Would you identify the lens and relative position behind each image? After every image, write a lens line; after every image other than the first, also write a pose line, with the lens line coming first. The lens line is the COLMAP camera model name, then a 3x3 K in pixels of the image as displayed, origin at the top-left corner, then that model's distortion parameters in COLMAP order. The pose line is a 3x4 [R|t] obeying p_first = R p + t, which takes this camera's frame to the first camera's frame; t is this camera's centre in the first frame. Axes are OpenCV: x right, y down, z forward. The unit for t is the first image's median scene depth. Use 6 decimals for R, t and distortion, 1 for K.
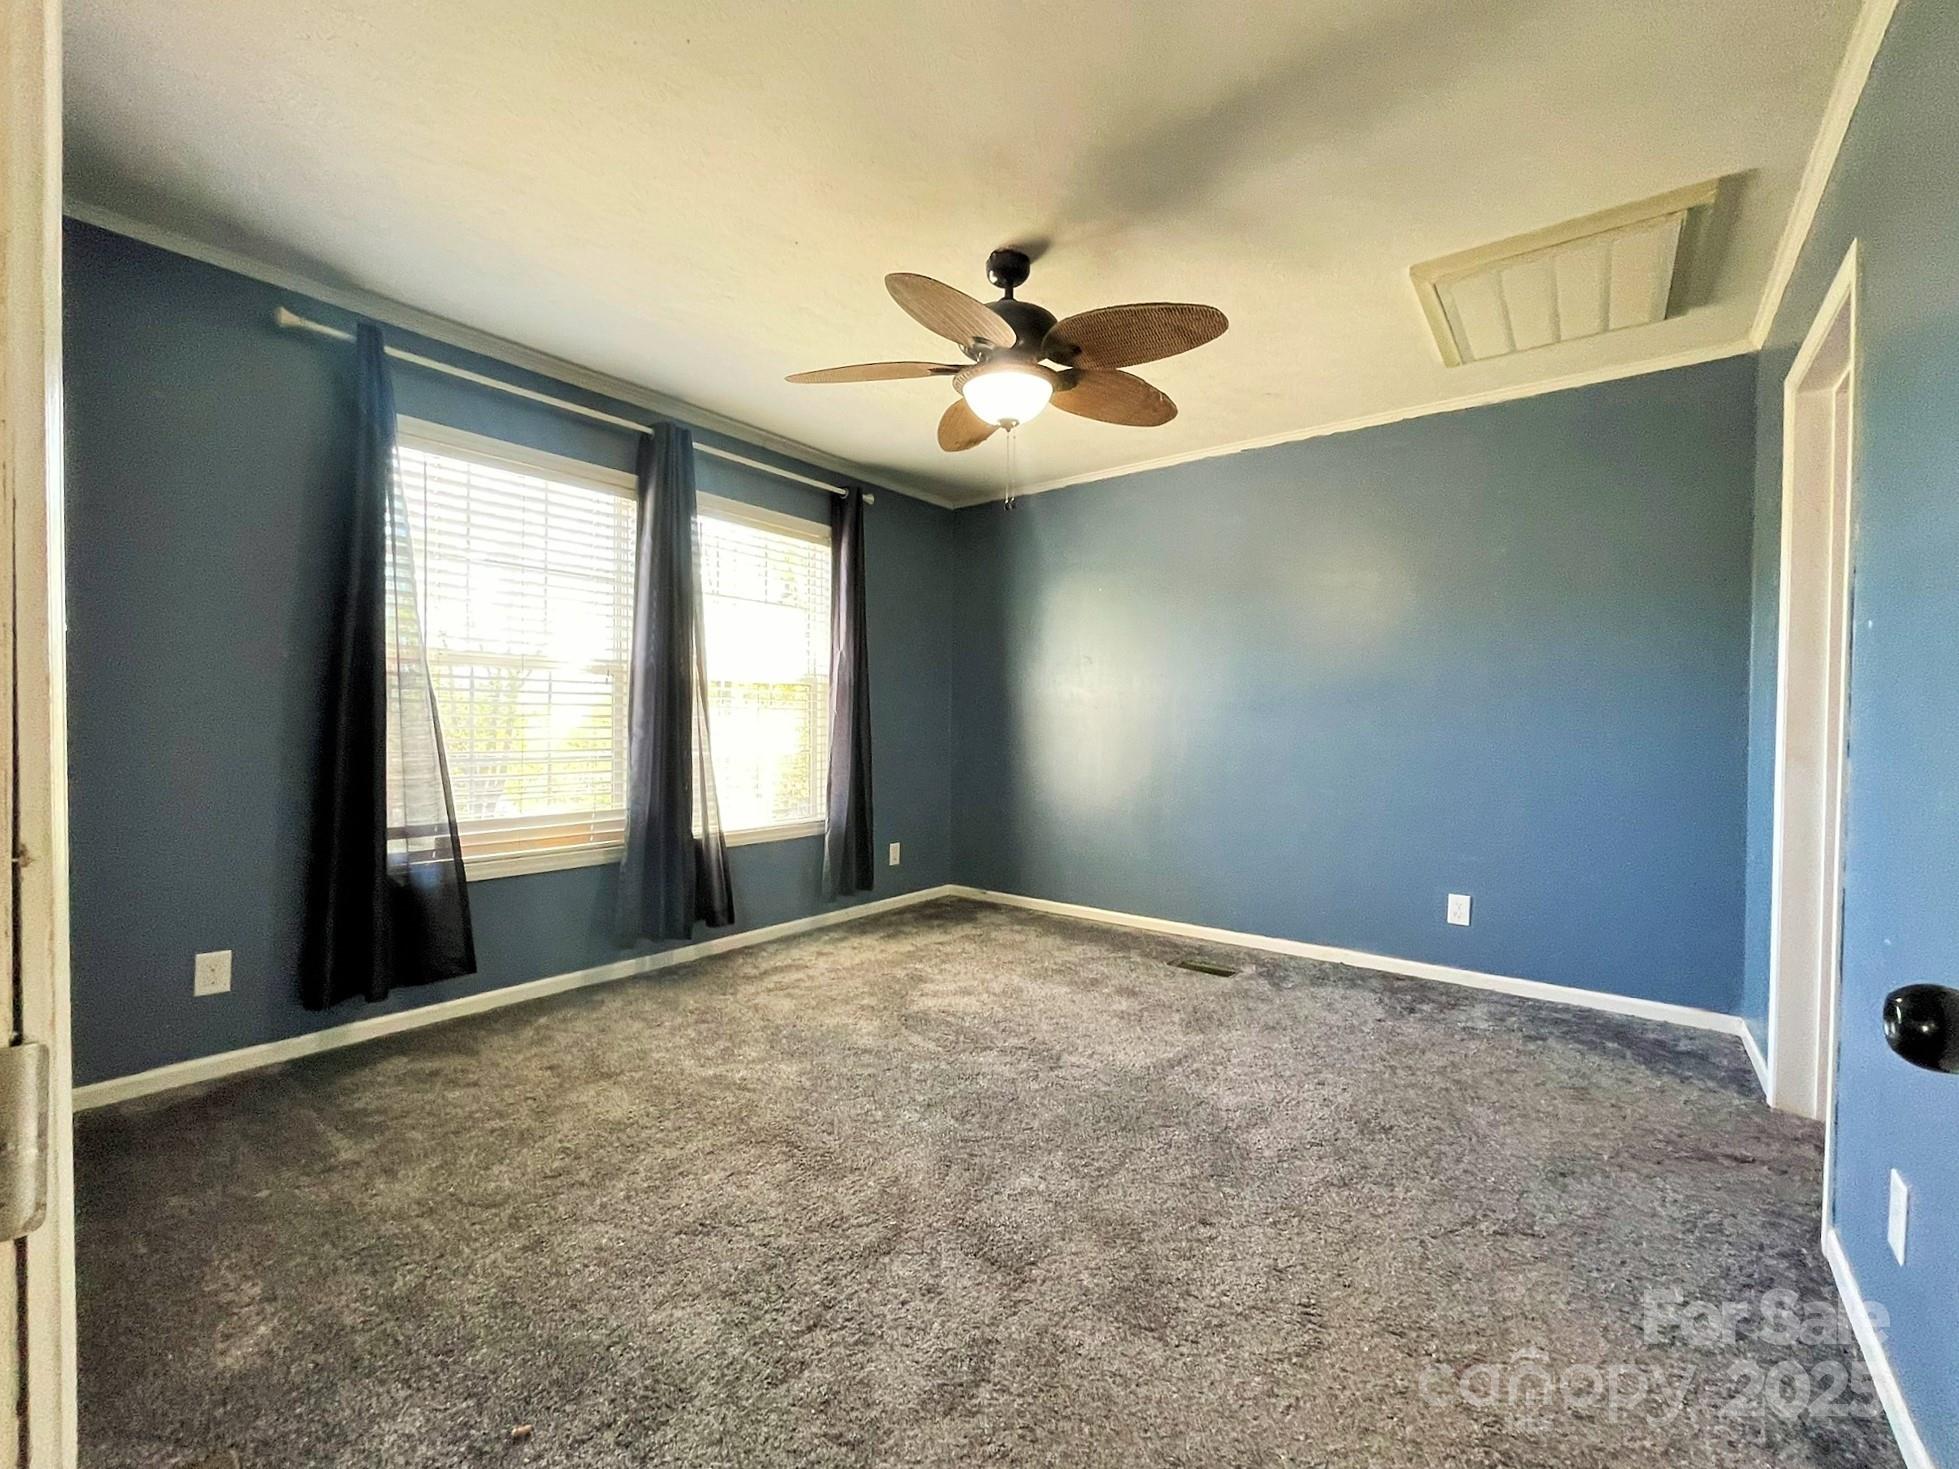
lens RADIAL K [[827.6, 0, 979.5], [0, 827.6, 734.5], [0, 0, 1]] dist [0.000974, 0.000109]
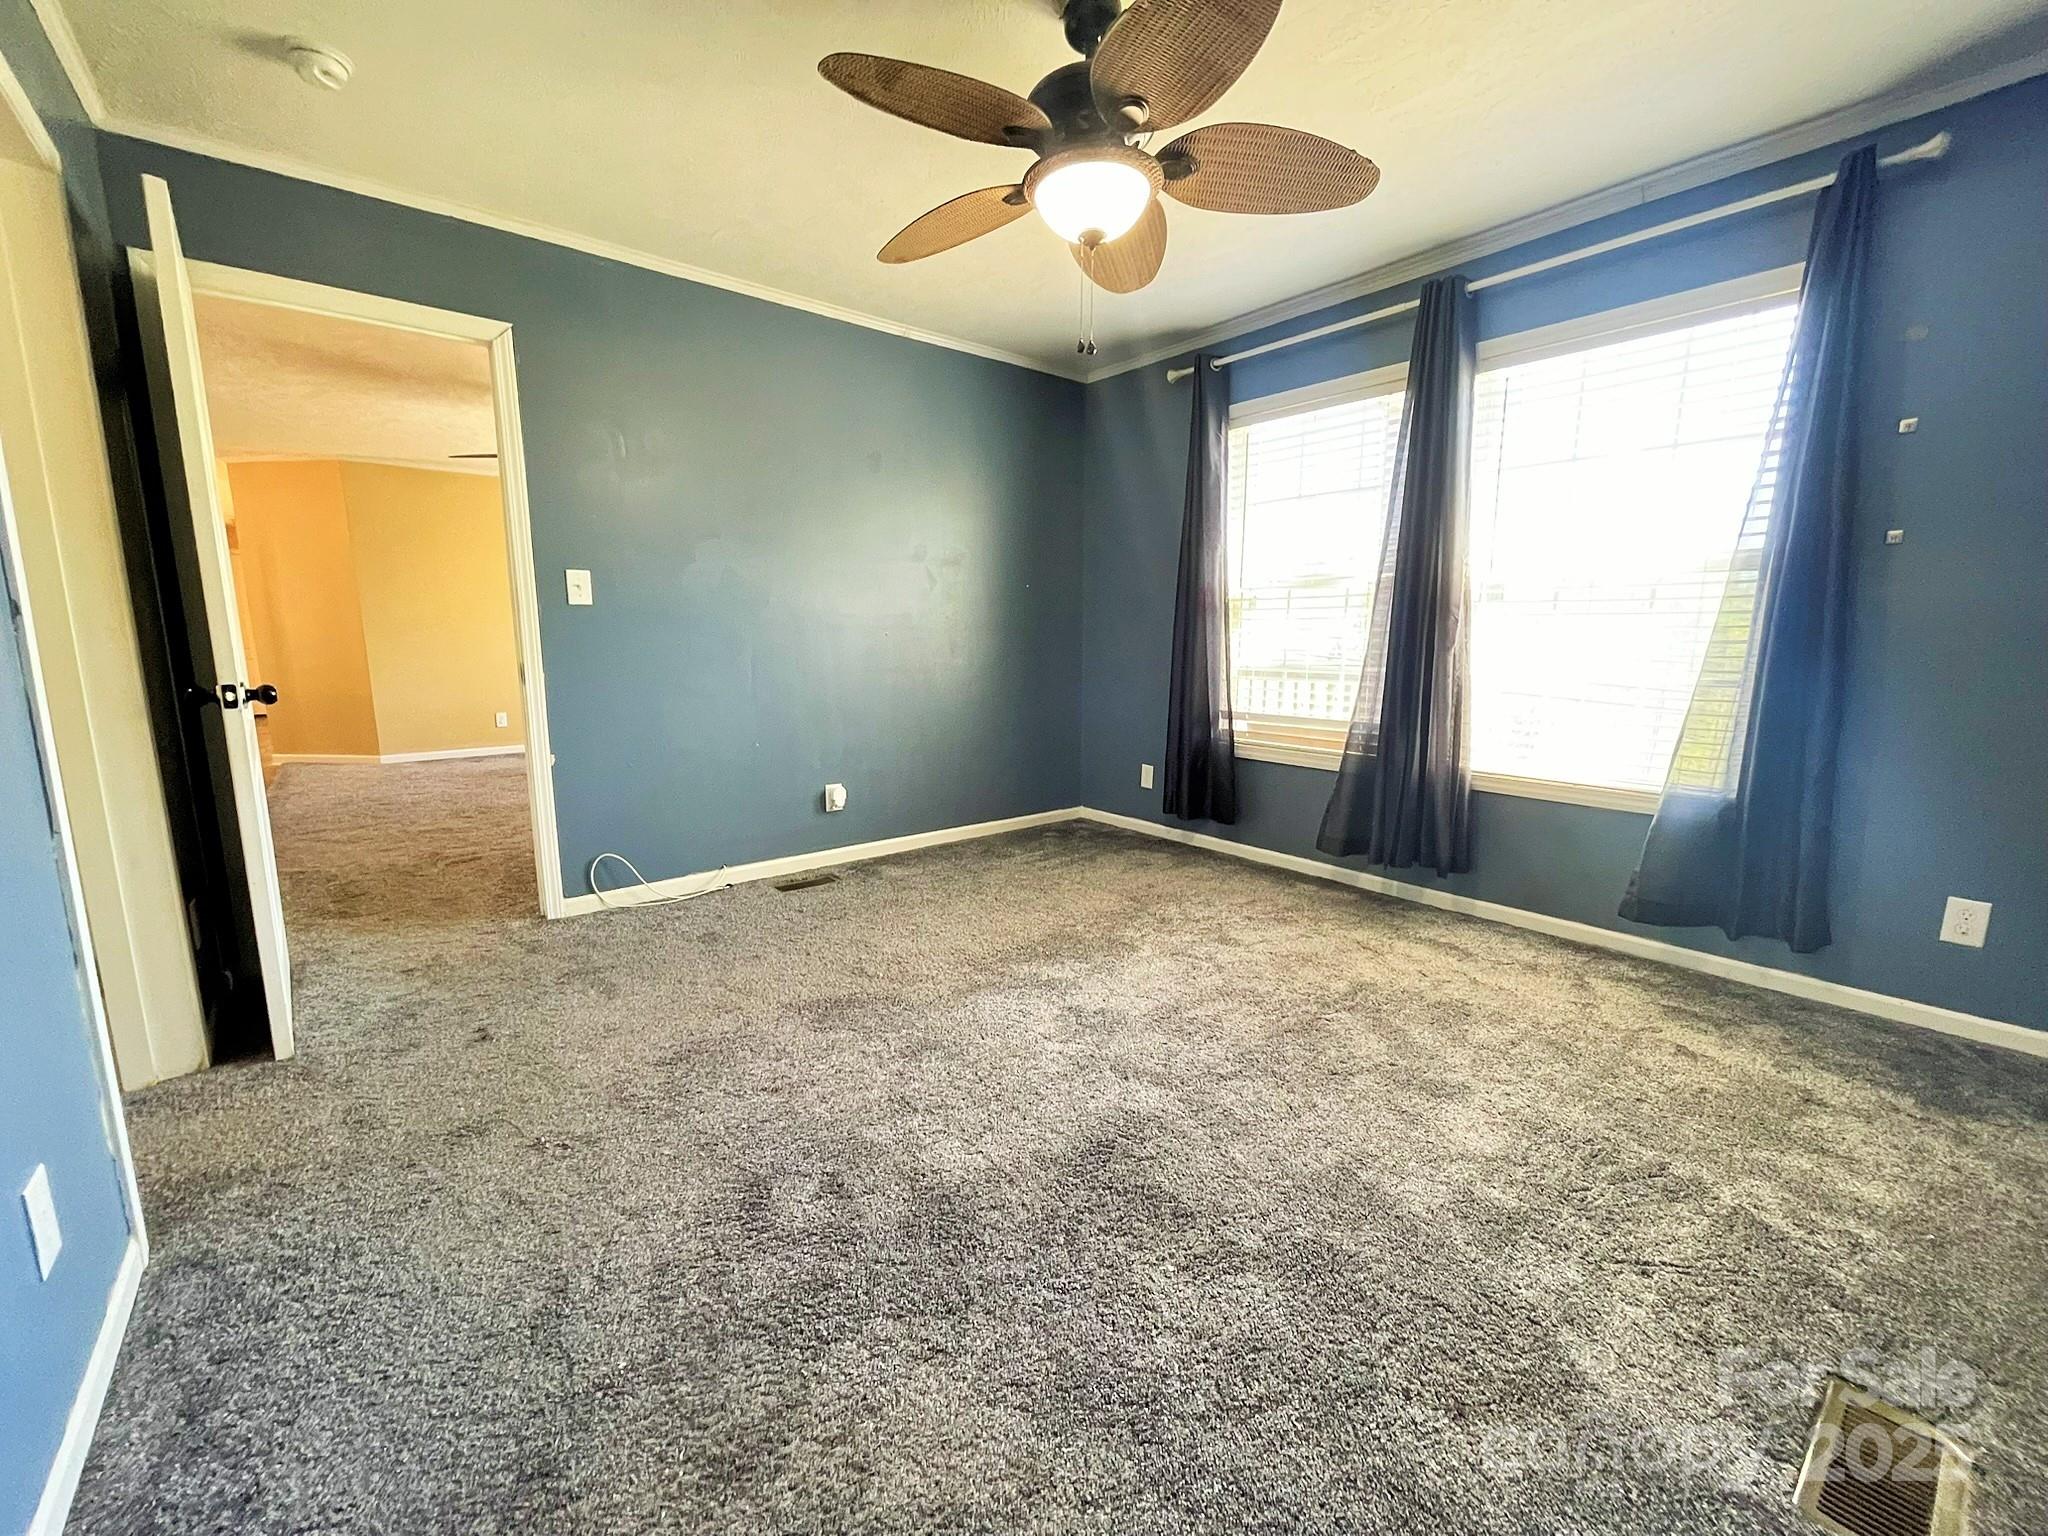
lens RADIAL K [[815.3, 0, 1022.2], [0, 815.3, 777.4], [0, 0, 1]] dist [0.000679, -0.000100]
pose [[-0.220486, 0.162586, -0.961744, 0.633673], [-0.017973, 0.985165, 0.170666, -0.007286], [0.975224, 0.054915, -0.214293, 0.822741]]
